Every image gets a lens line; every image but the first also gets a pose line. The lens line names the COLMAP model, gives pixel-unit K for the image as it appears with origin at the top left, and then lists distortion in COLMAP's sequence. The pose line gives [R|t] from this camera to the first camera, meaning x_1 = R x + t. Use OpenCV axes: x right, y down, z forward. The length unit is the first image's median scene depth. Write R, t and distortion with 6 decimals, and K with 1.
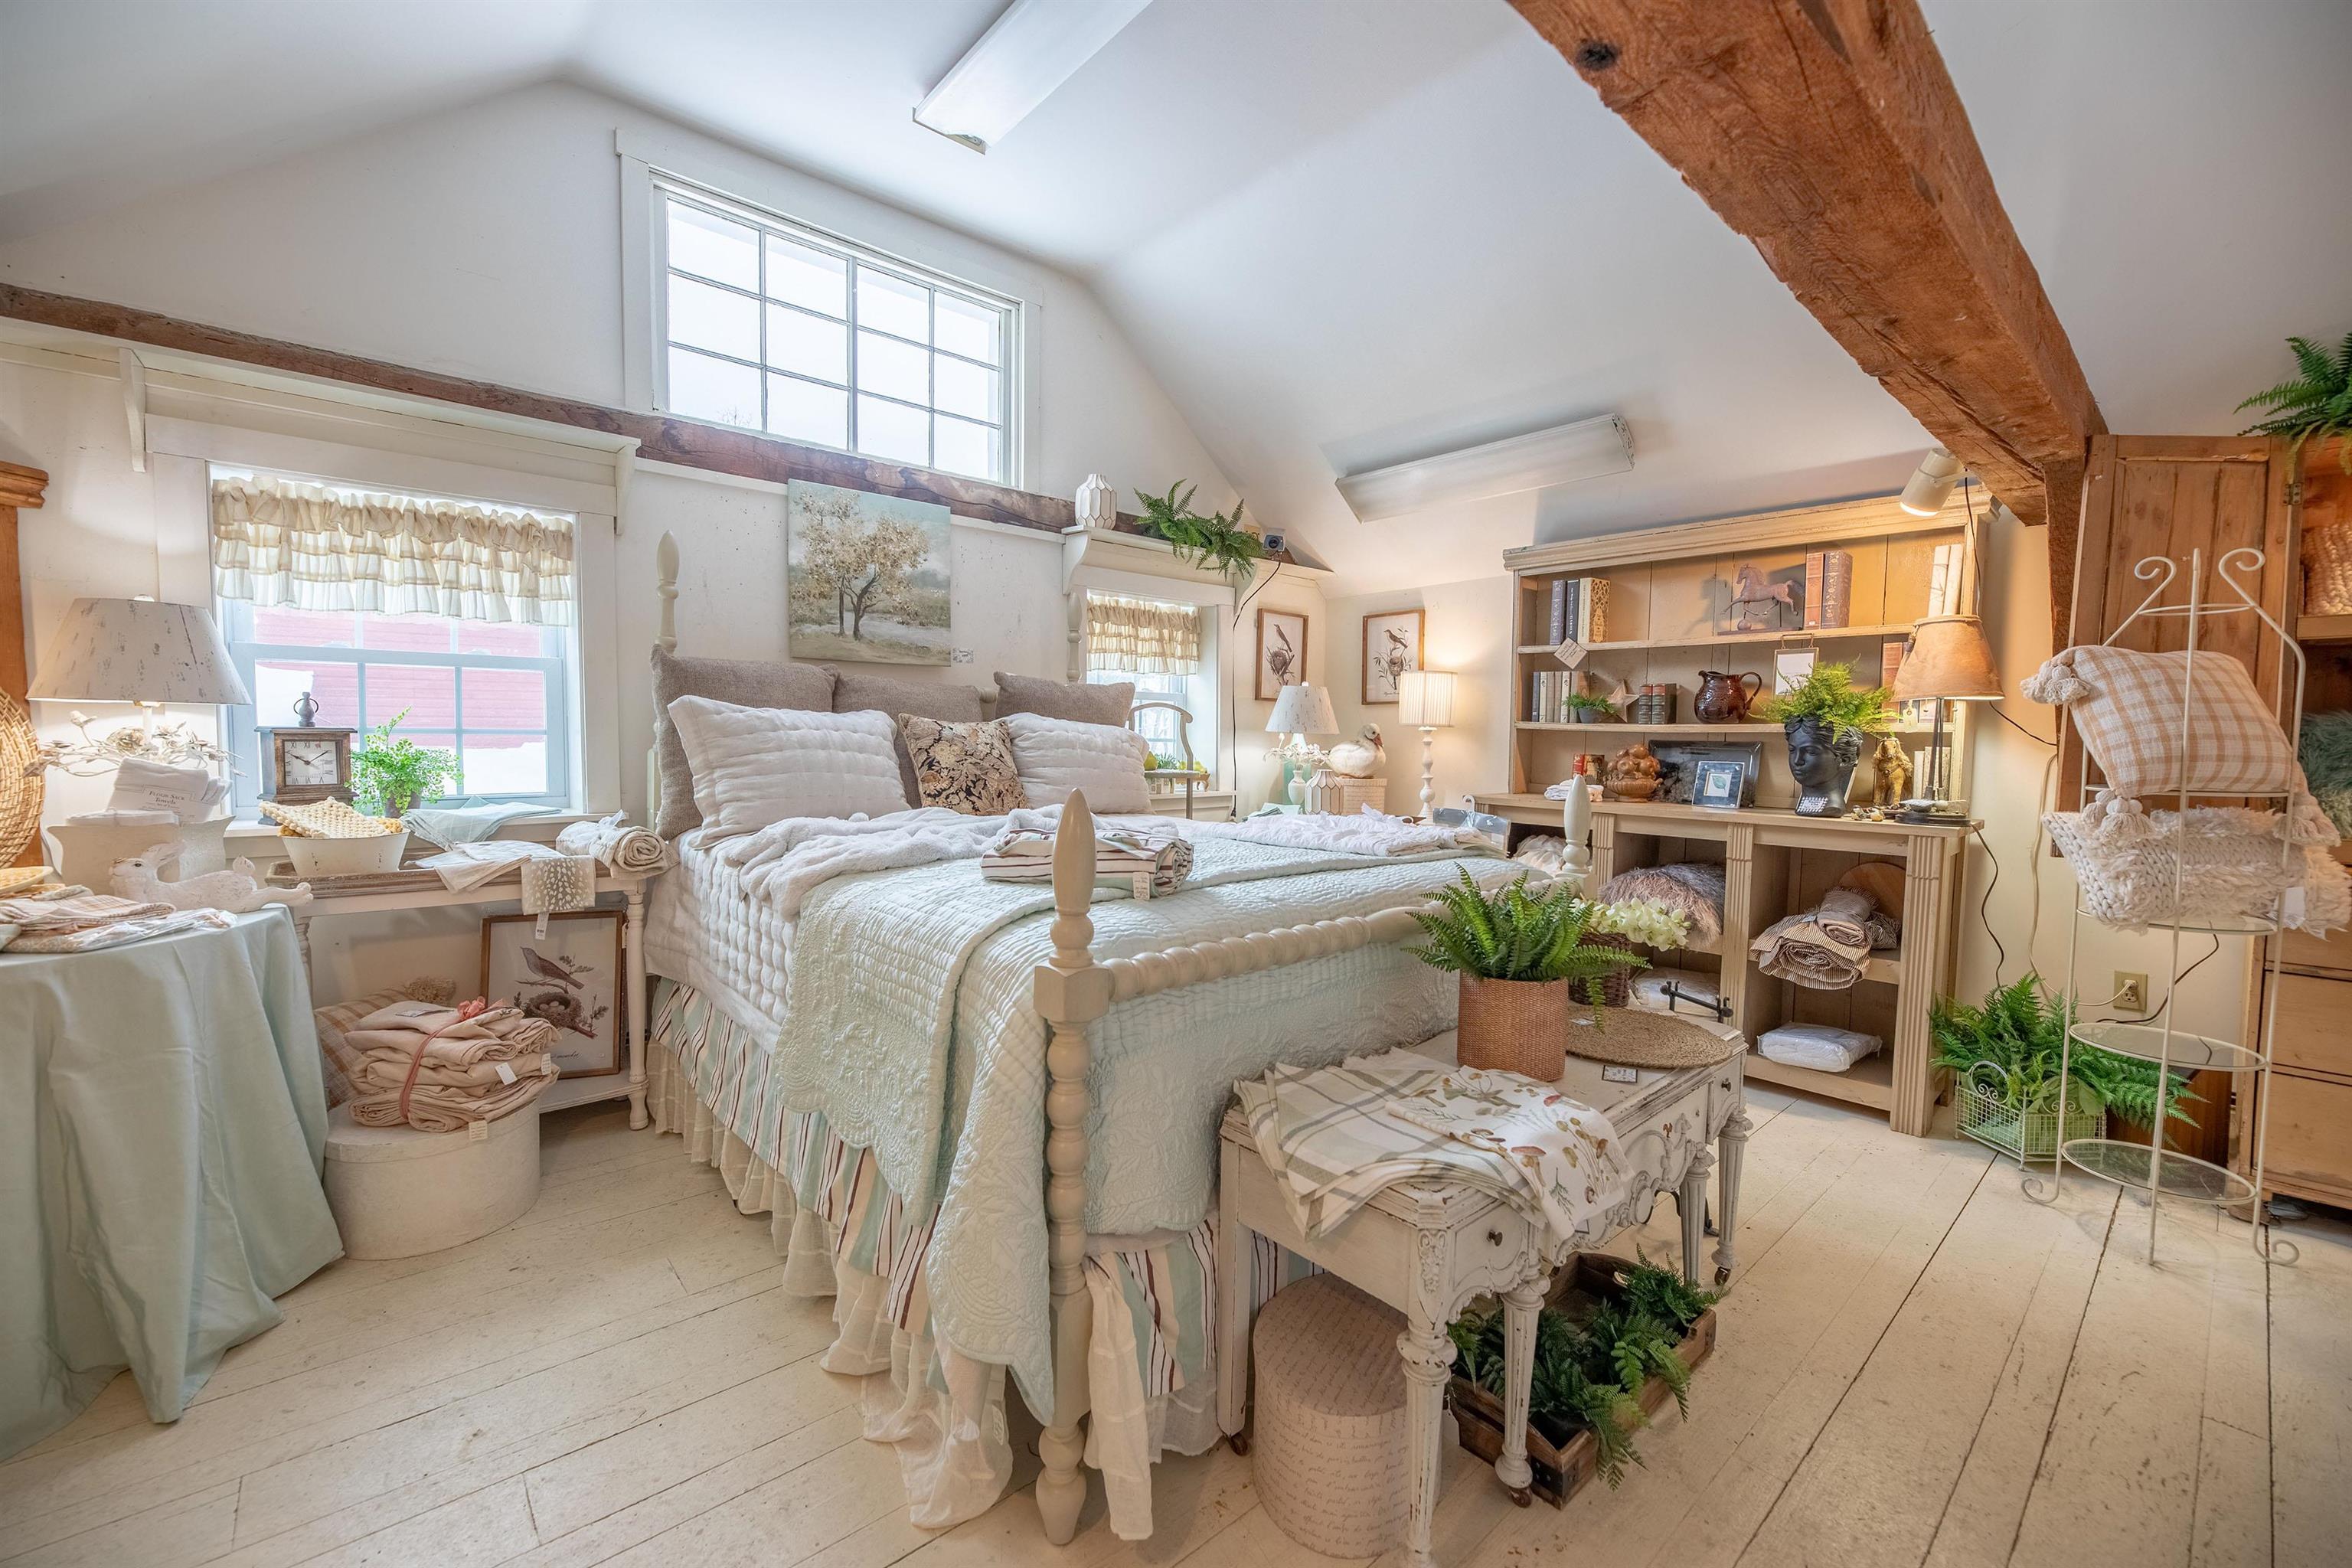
lens RADIAL K [[942.7, 0, 1164.3], [0, 942.7, 778.7], [0, 0, 1]] dist [-0.002045, -0.000324]
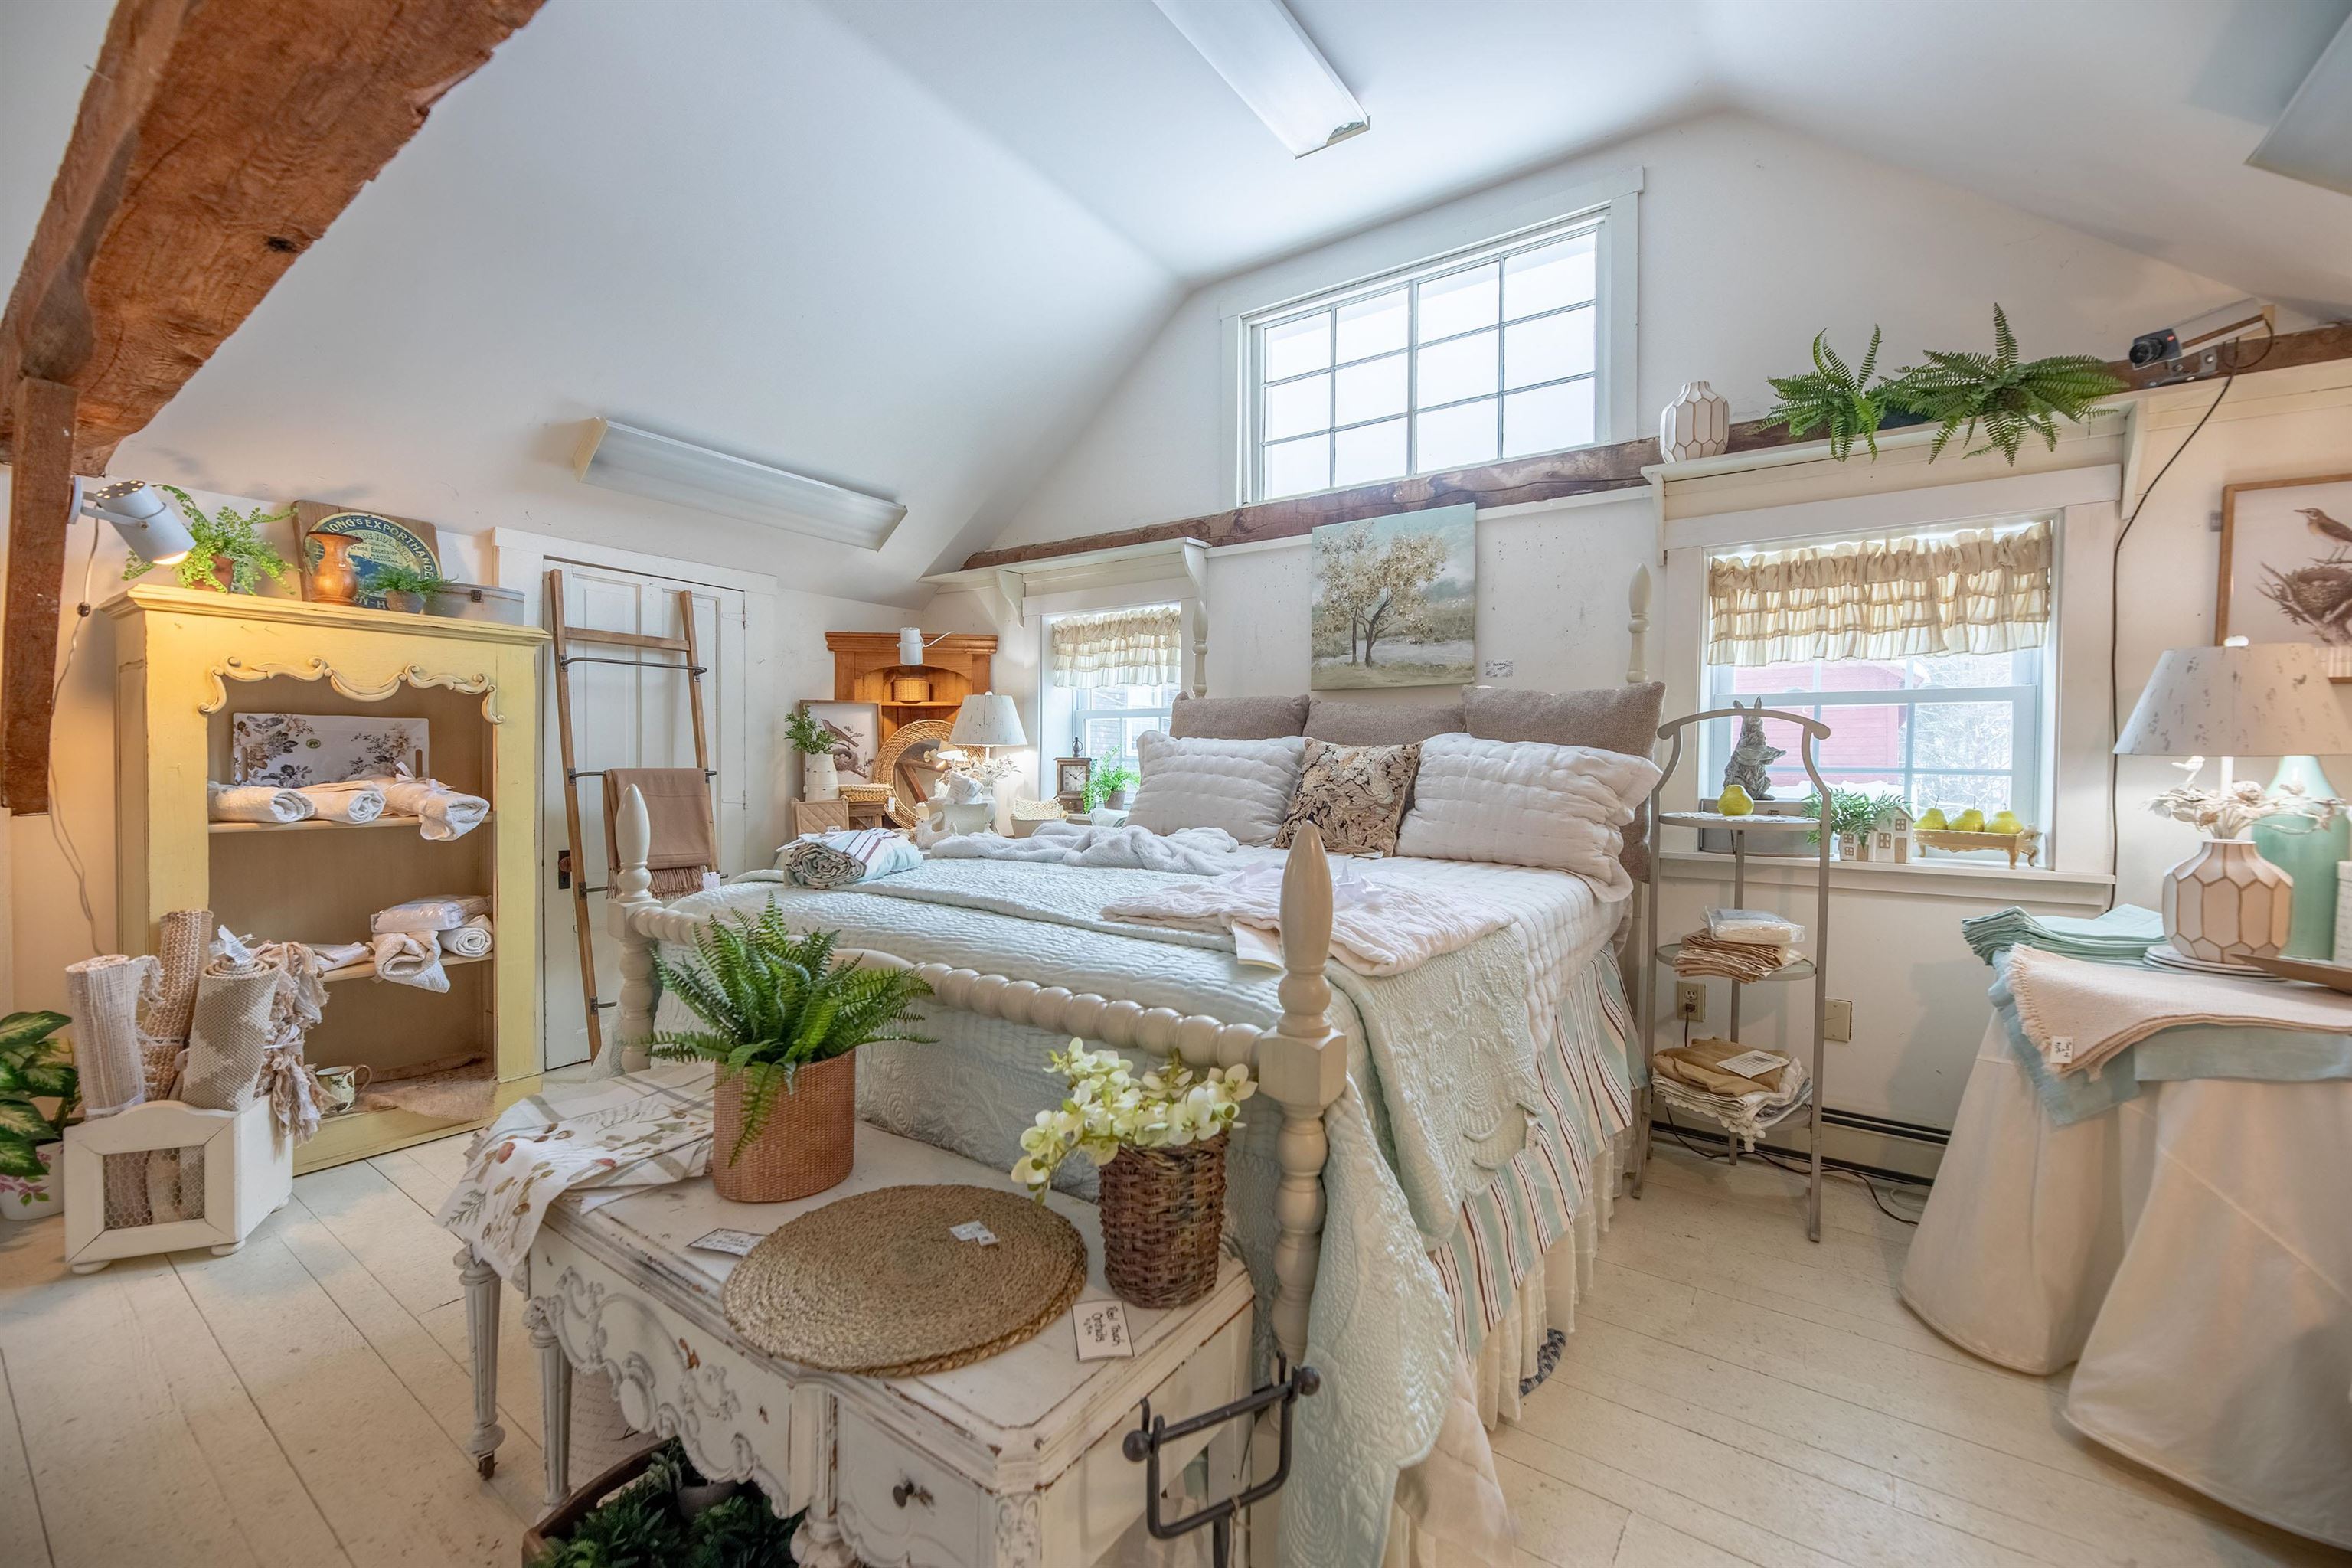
lens RADIAL K [[942.7, 0, 1164.8], [0, 942.7, 781.0], [0, 0, 1]] dist [-0.002045, -0.000324]
pose [[0.236449, 0.012554, -0.971563, 0.585032], [-0.051837, 0.998656, 0.000288, -0.014495], [0.970260, 0.050295, 0.236782, 0.546049]]
